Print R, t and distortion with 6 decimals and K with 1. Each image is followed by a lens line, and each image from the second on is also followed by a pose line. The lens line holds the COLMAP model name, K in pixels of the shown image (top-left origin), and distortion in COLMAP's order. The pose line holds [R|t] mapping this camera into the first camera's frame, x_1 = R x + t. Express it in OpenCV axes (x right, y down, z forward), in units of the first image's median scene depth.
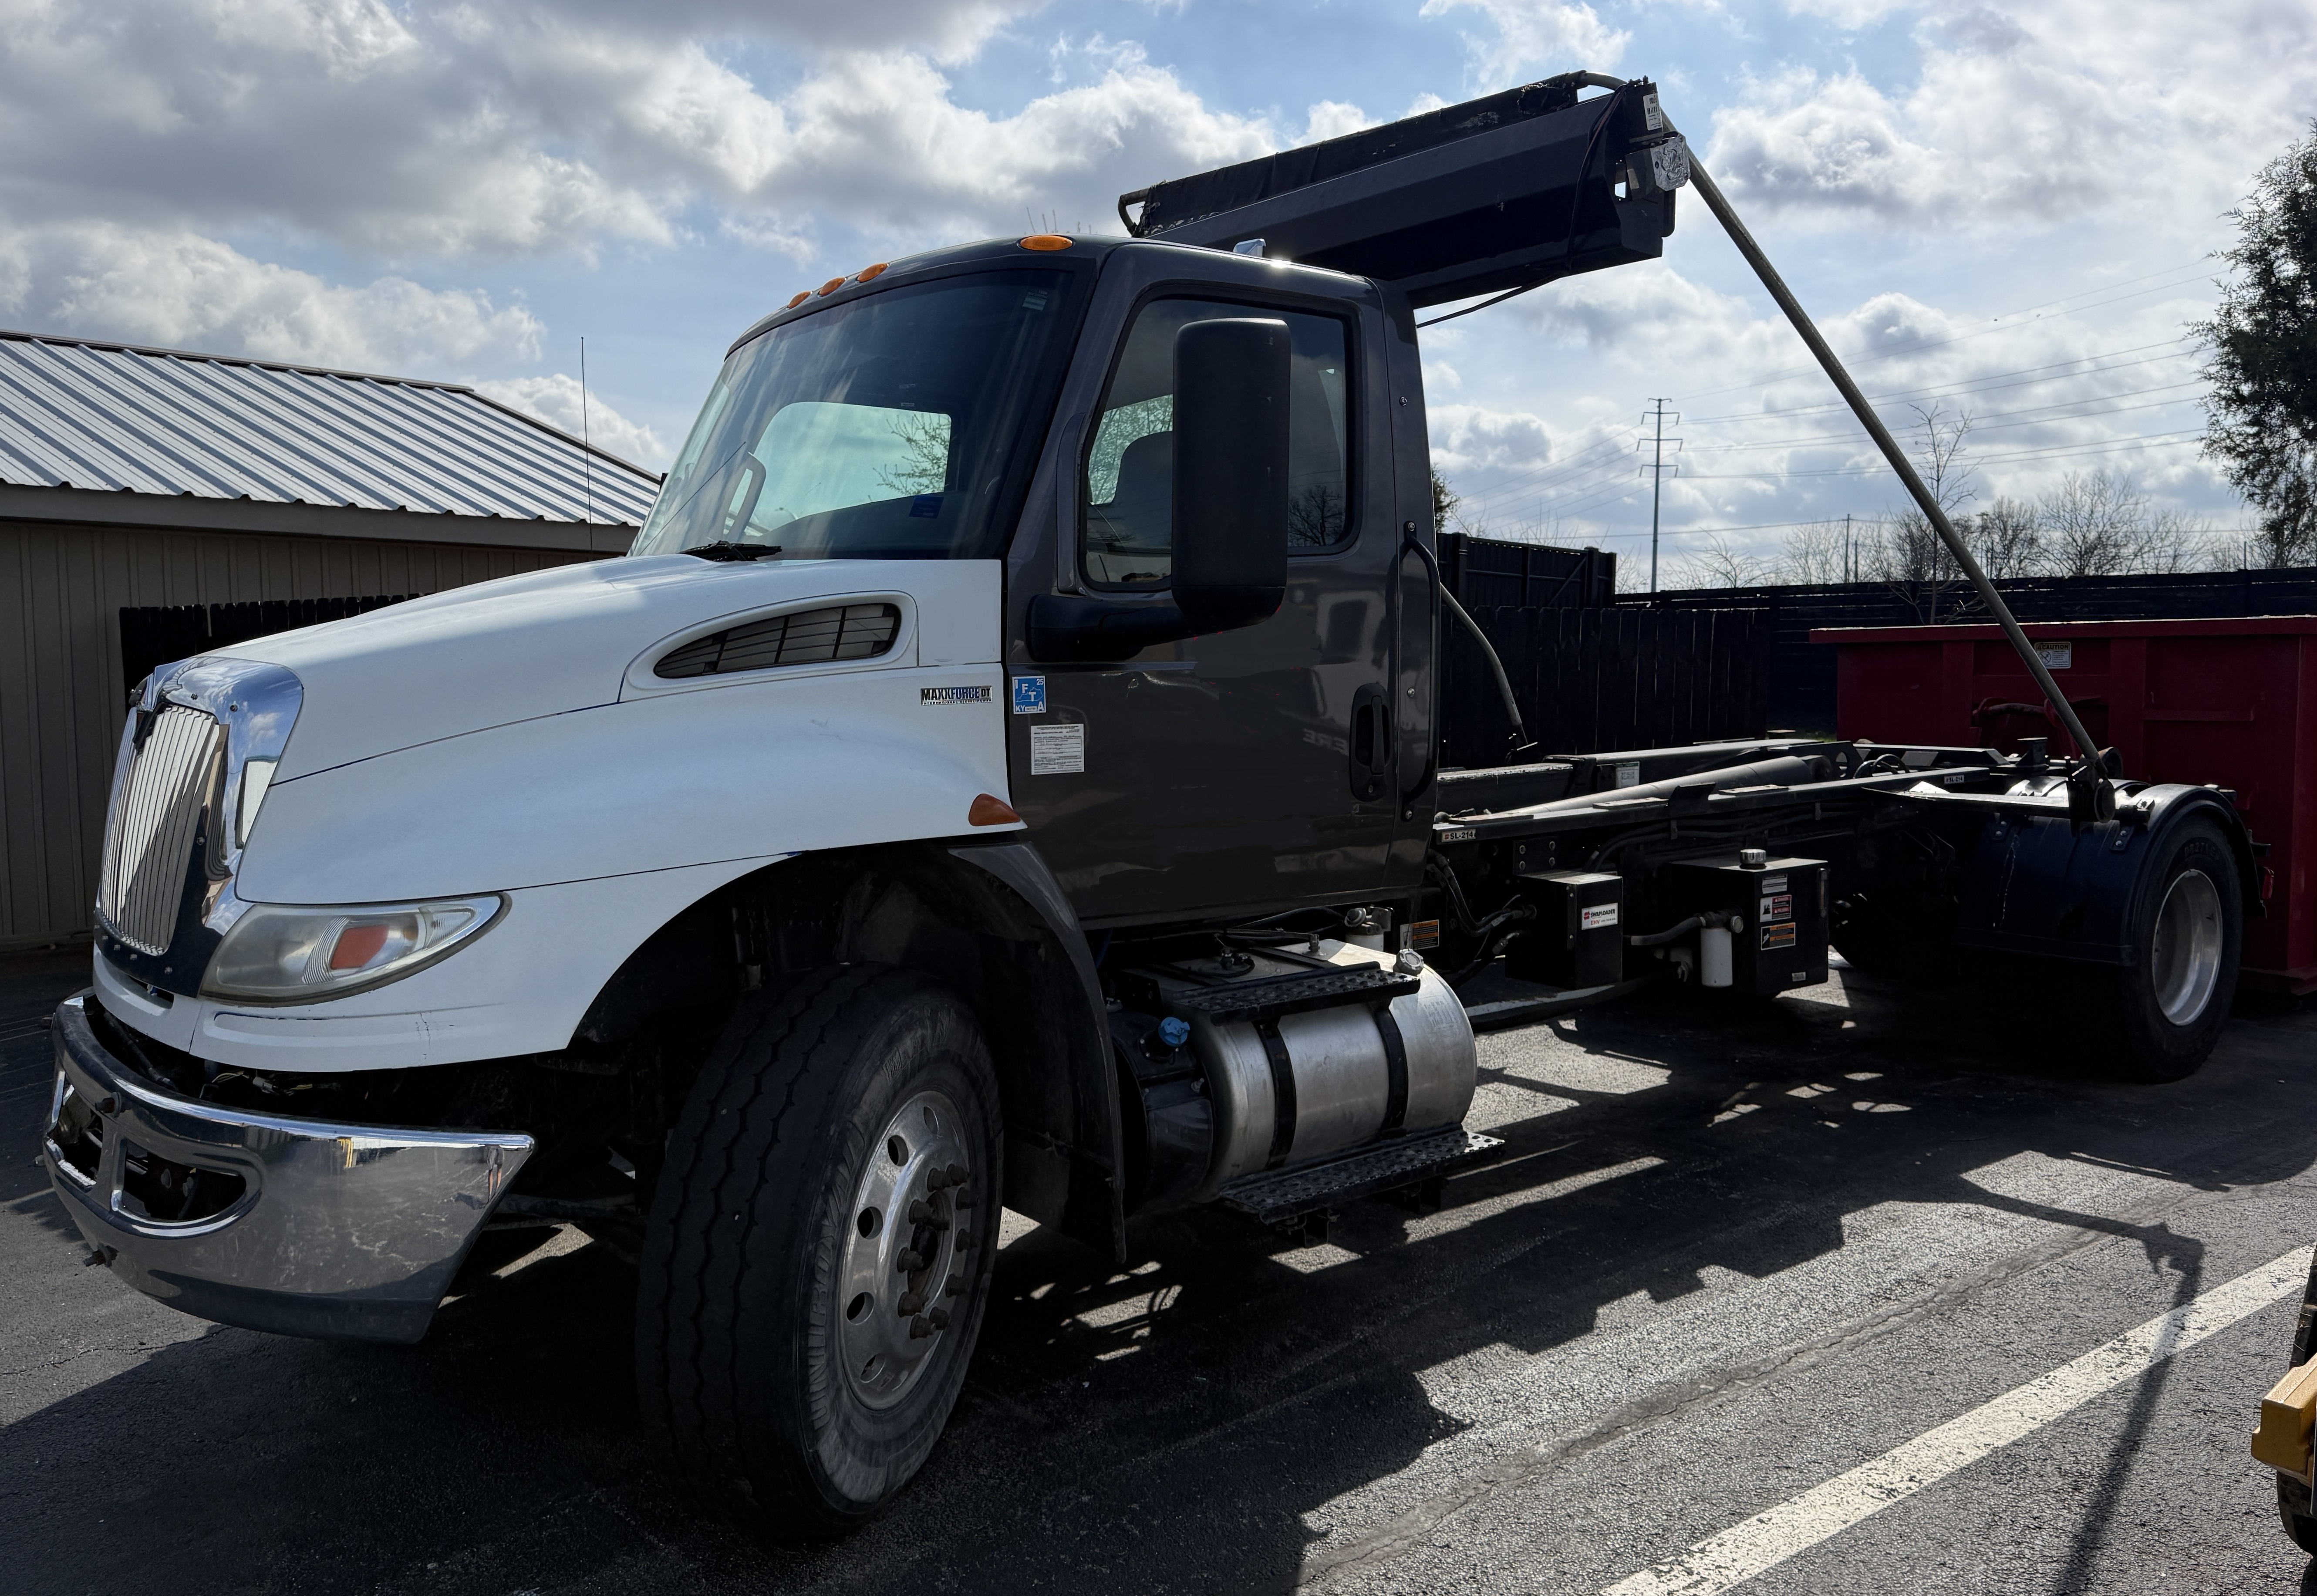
lens RADIAL K [[1836.6, 0, 1167.9], [0, 1836.6, 811.6], [0, 0, 1]] dist [0.061027, -0.049436]
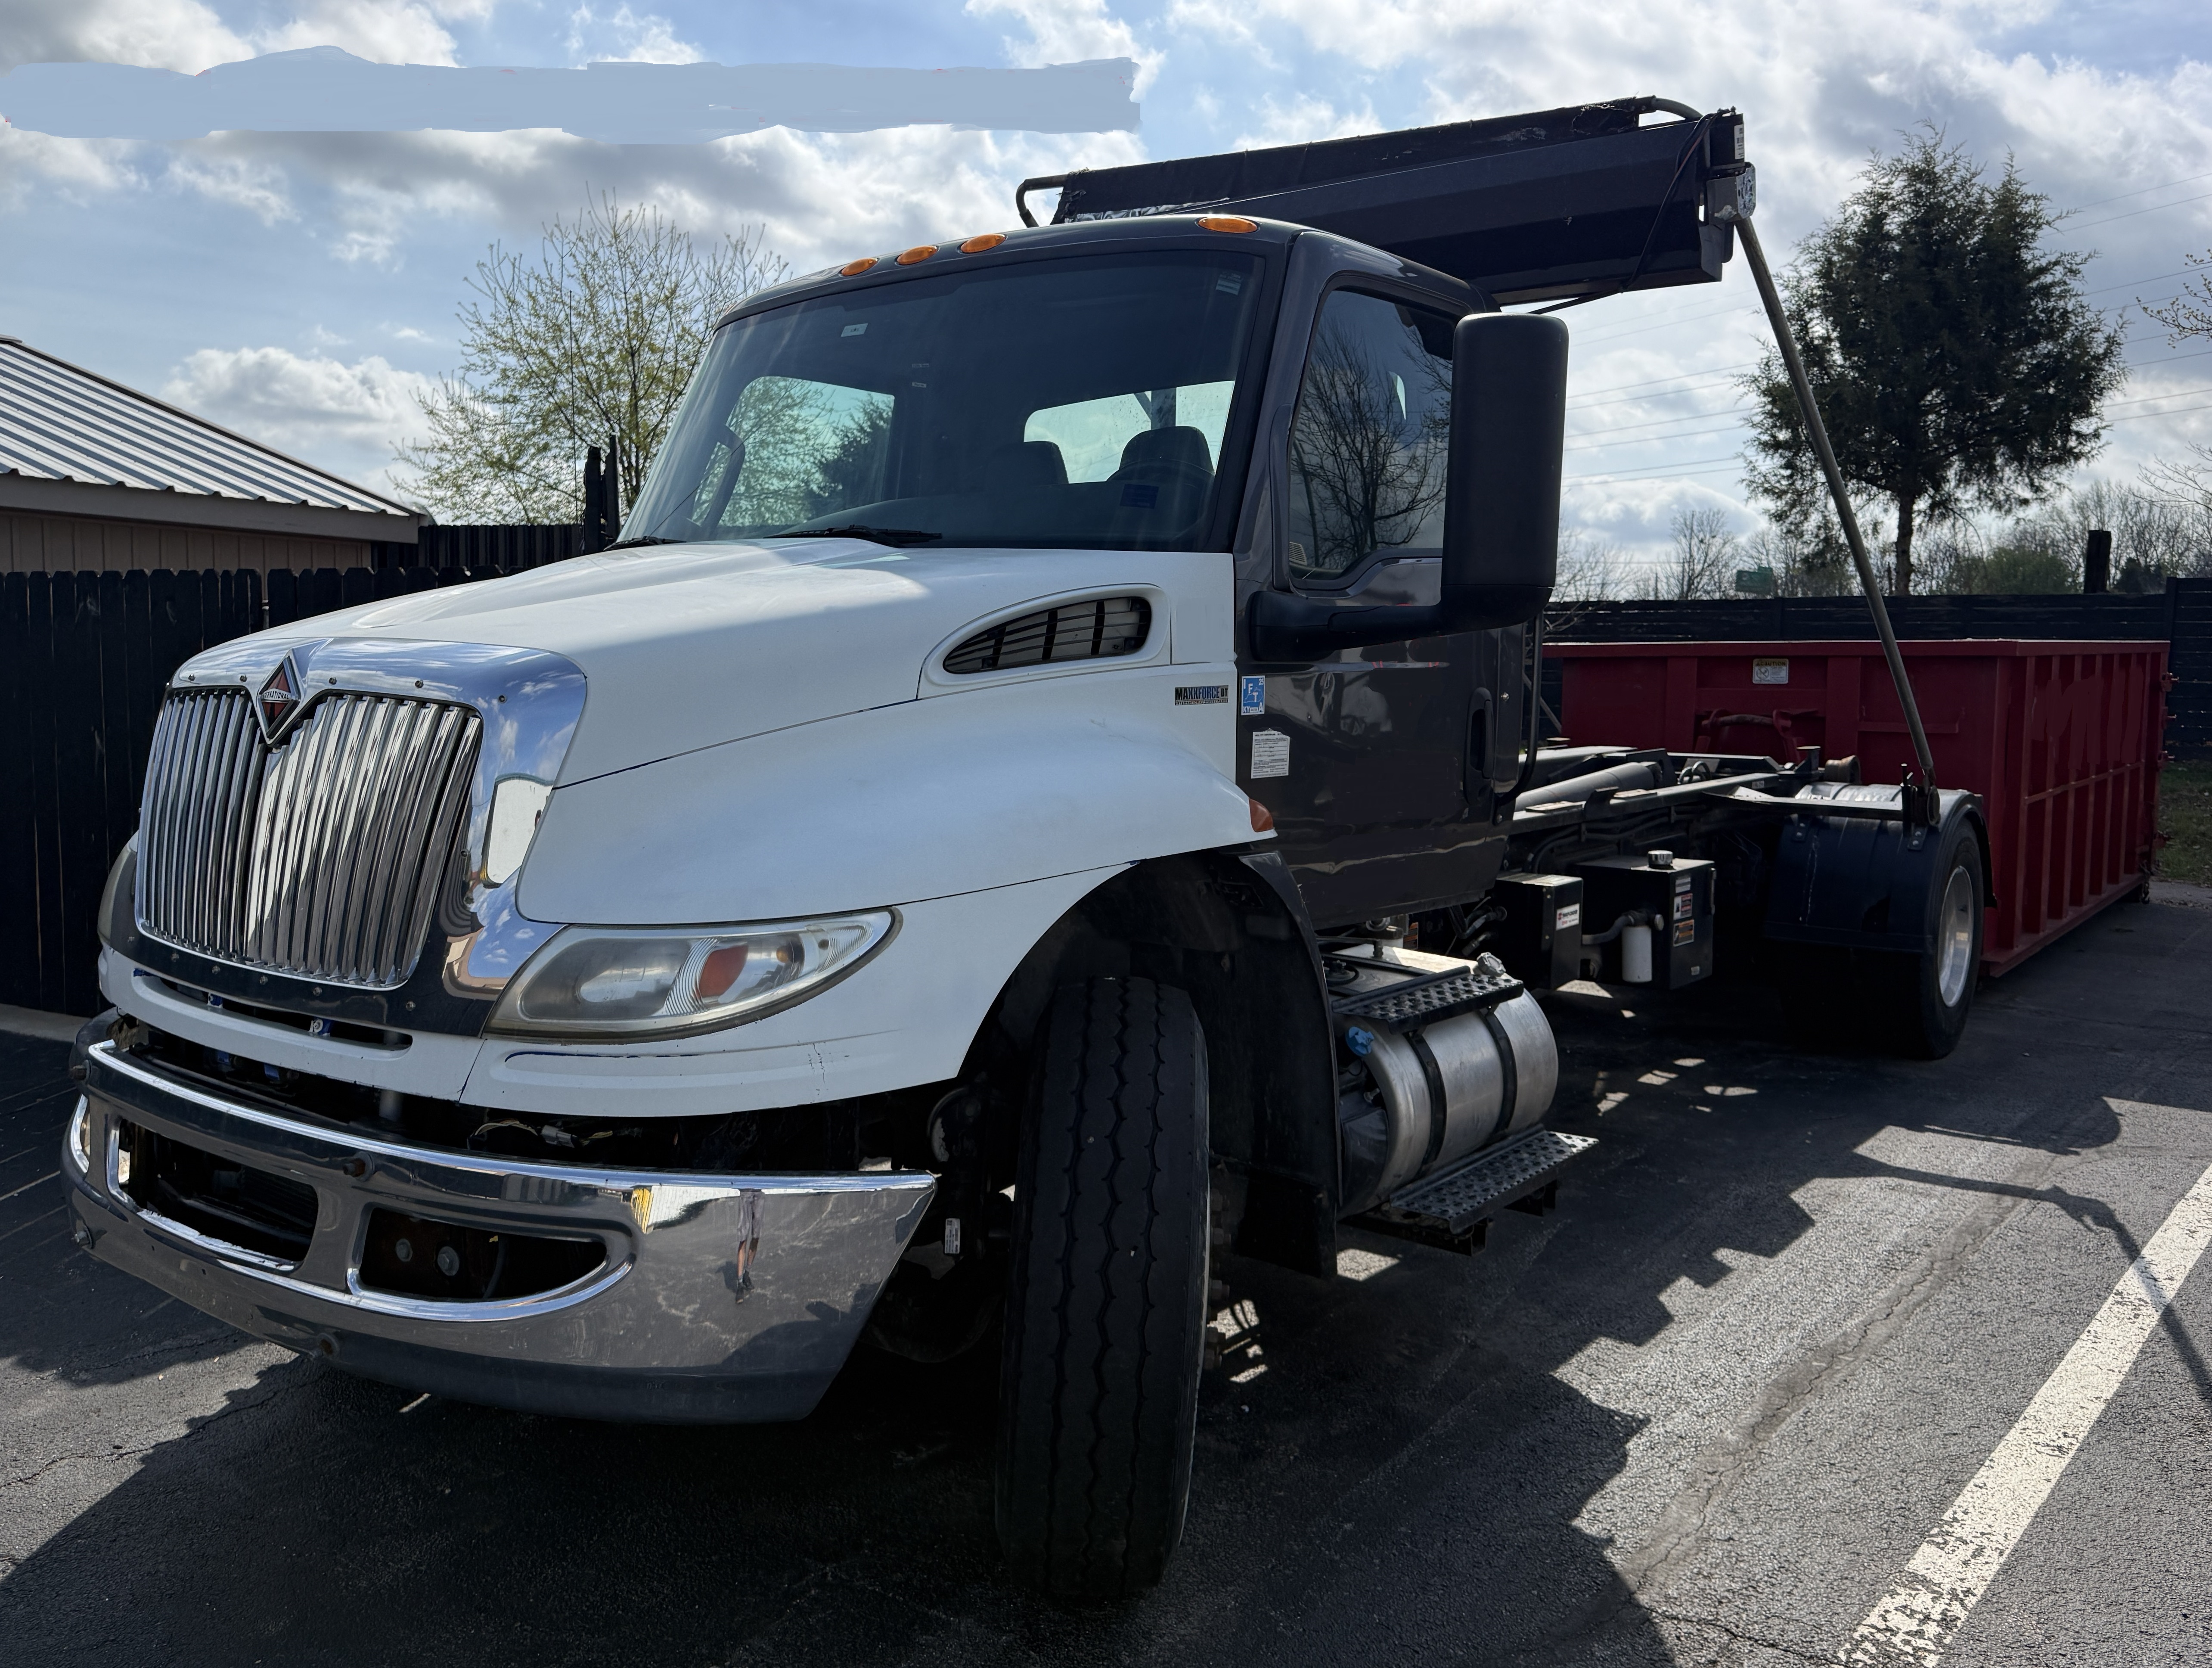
lens RADIAL K [[1844.7, 0, 1097.0], [0, 1844.7, 816.4], [0, 0, 1]] dist [0.060331, -0.038335]
pose [[0.970043, -0.003422, 0.242910, -0.307453], [0.003533, 0.999994, -0.000021, -0.000402], [-0.242909, 0.000879, 0.970049, 0.065135]]
